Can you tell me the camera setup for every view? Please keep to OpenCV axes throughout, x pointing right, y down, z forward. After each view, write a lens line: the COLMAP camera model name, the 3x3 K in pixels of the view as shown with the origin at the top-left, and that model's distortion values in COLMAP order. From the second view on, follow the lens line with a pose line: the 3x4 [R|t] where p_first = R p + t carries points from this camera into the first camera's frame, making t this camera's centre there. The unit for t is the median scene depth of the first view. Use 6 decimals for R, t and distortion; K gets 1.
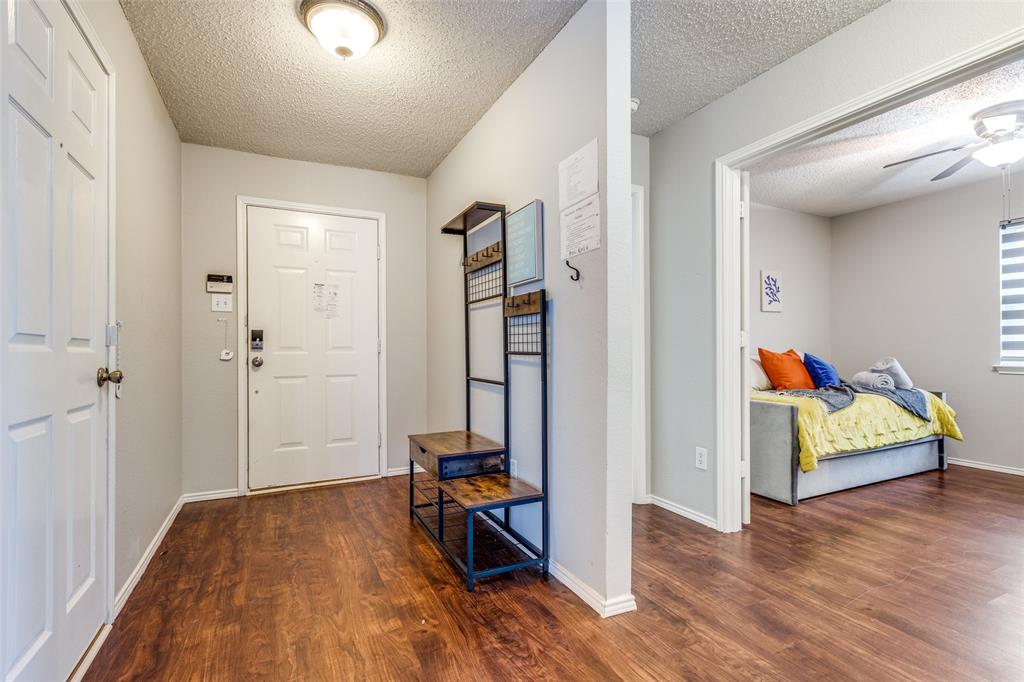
lens RADIAL K [[468.1, 0, 505.4], [0, 468.1, 345.0], [0, 0, 1]] dist [0.000890, -0.000395]
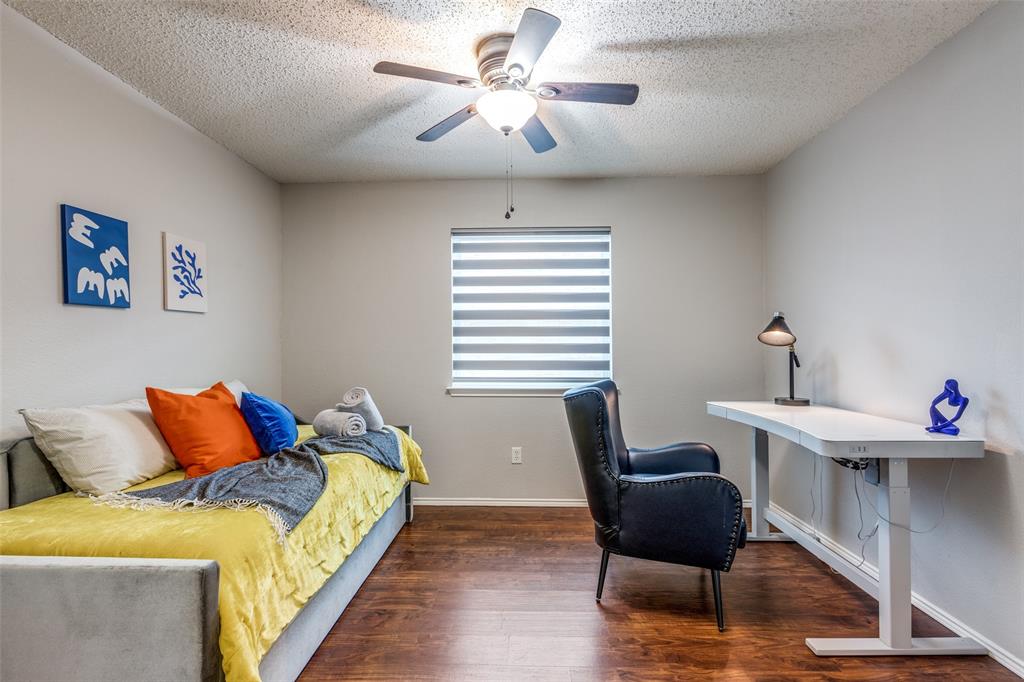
lens RADIAL K [[468.1, 0, 503.2], [0, 468.1, 346.6], [0, 0, 1]] dist [0.000890, -0.000395]
pose [[0.484706, -0.001407, 0.874676, 0.315670], [-0.001781, 0.999995, 0.002596, -0.037744], [-0.874675, -0.002816, 0.484701, 0.478648]]
